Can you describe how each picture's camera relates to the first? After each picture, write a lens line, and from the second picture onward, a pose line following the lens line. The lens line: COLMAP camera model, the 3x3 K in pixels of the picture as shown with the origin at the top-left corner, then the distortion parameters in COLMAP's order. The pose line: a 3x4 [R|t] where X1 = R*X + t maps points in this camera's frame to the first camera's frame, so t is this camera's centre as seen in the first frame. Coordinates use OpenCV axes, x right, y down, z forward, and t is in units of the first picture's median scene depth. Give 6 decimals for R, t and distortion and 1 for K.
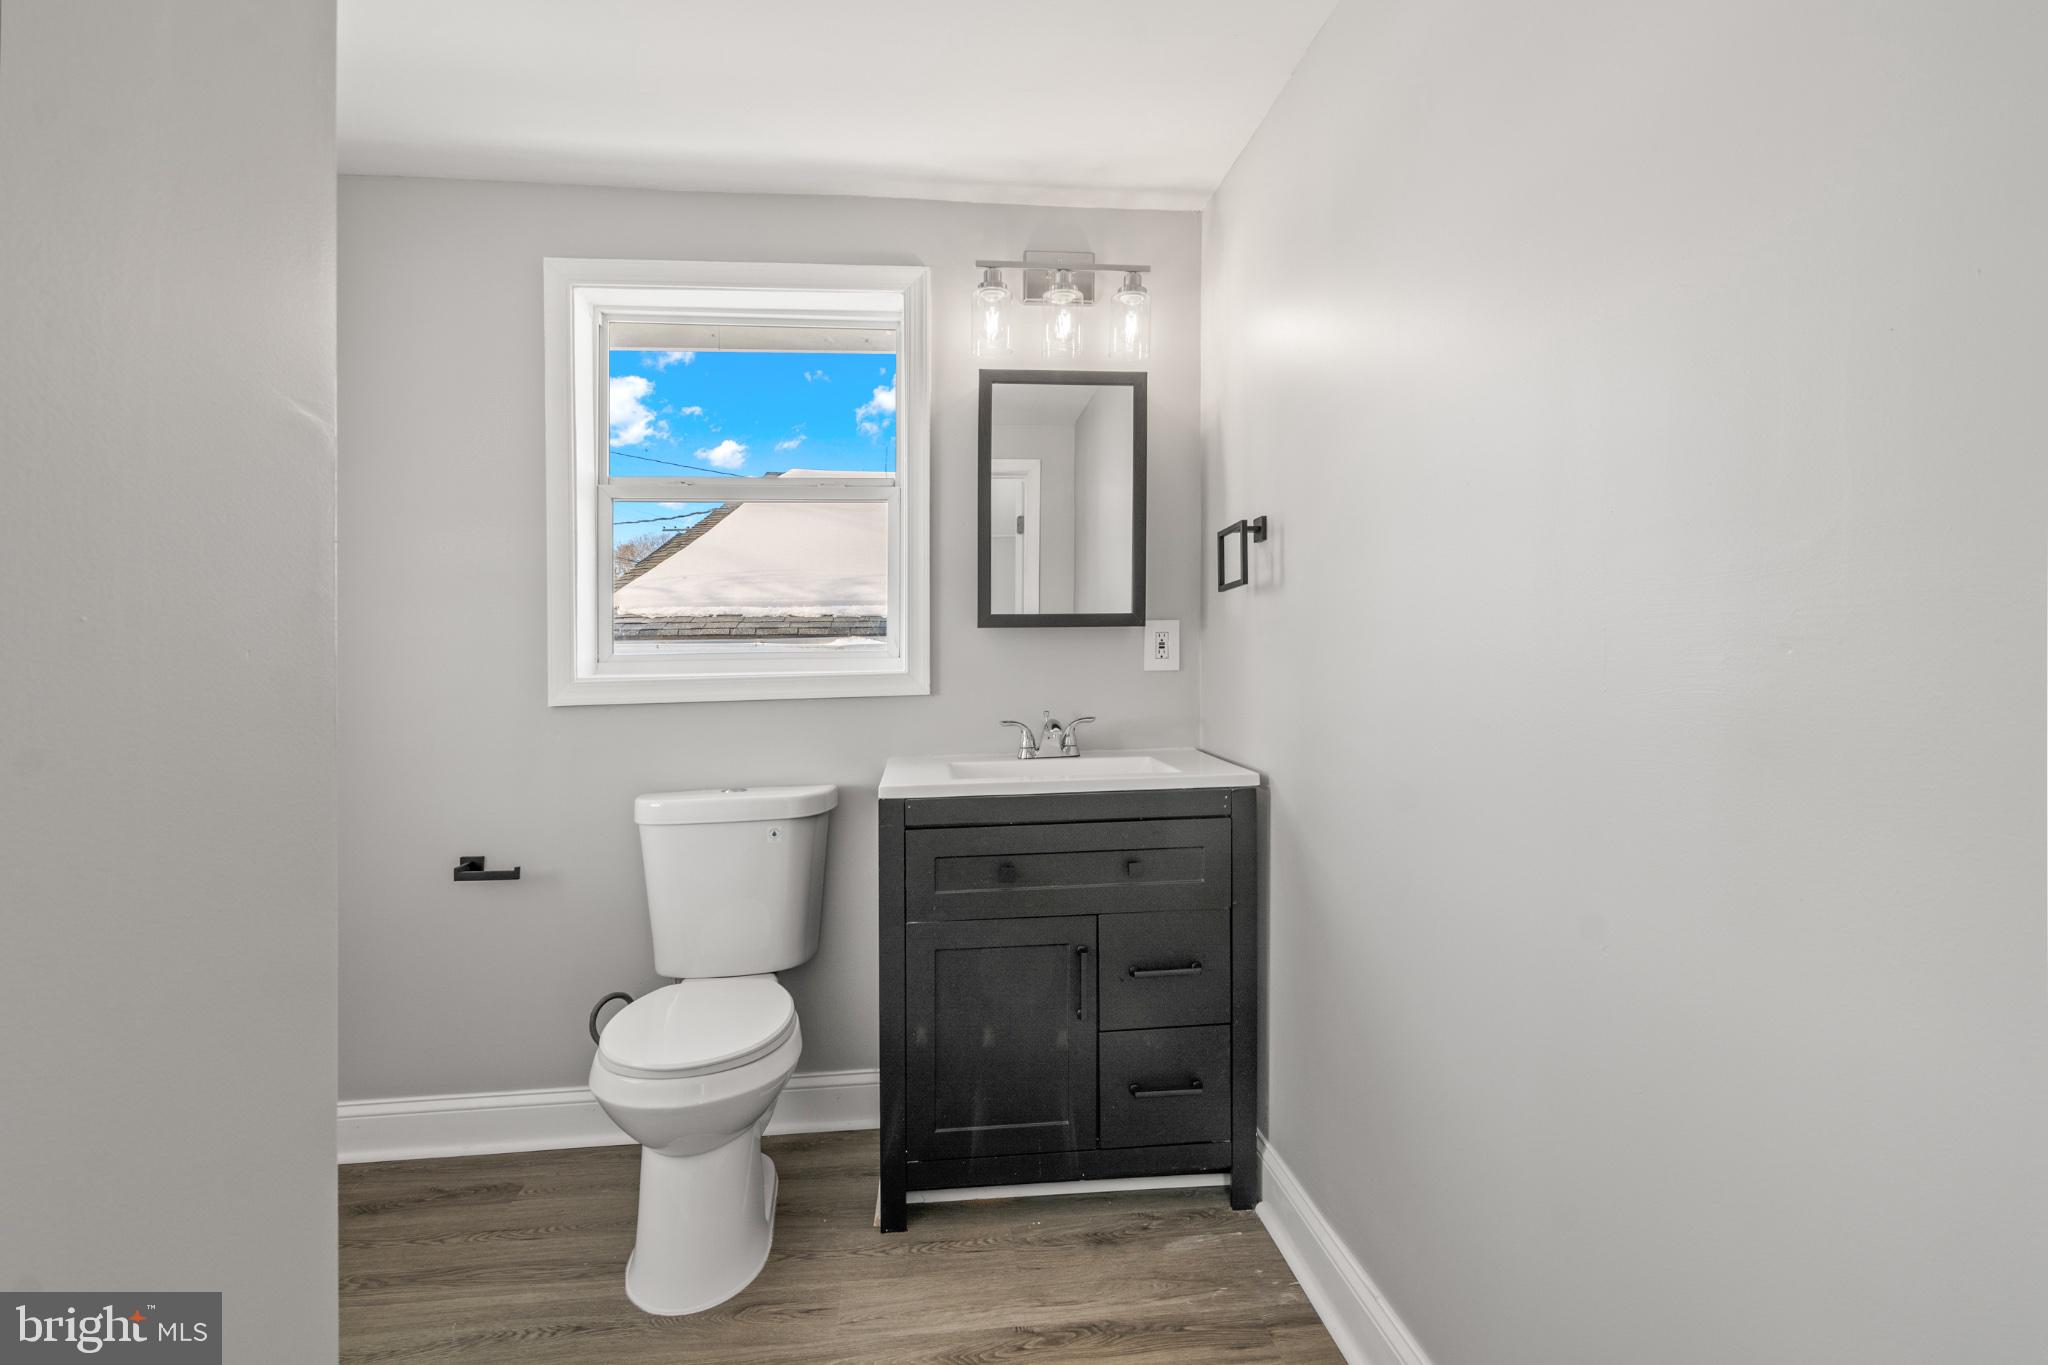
lens RADIAL K [[992.9, 0, 1041.9], [0, 992.9, 639.2], [0, 0, 1]] dist [-0.004951, -0.001072]
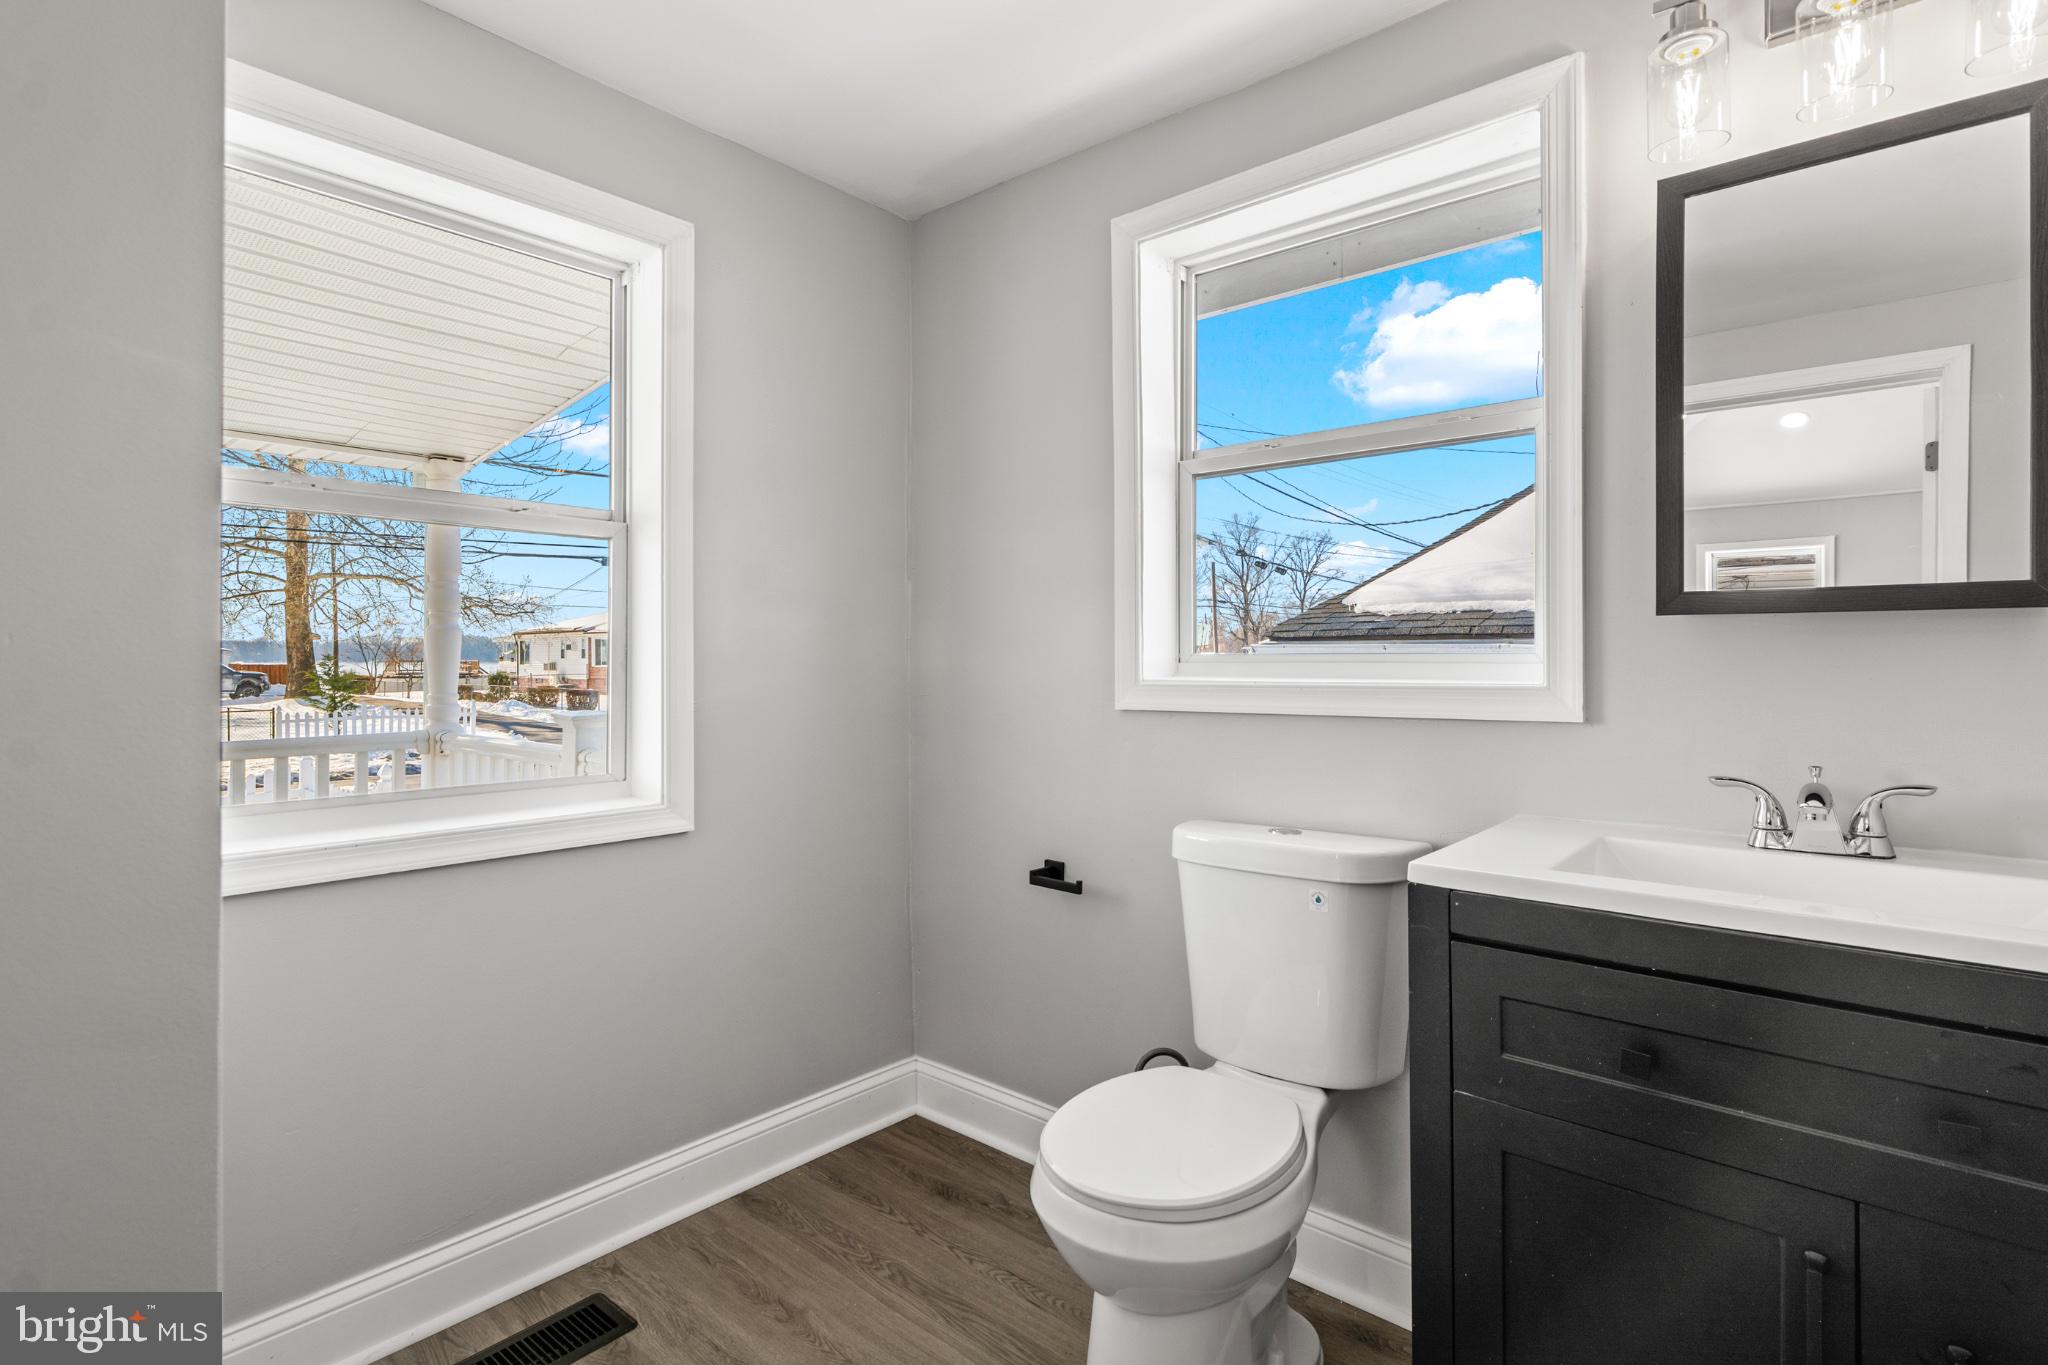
lens RADIAL K [[998.4, 0, 1025.0], [0, 998.4, 630.6], [0, 0, 1]] dist [-0.000308, -0.002149]
pose [[0.669528, -0.005292, -0.742768, 0.125357], [-0.003276, 0.999944, -0.010078, 0.004846], [0.742780, 0.009181, 0.669473, 0.318418]]
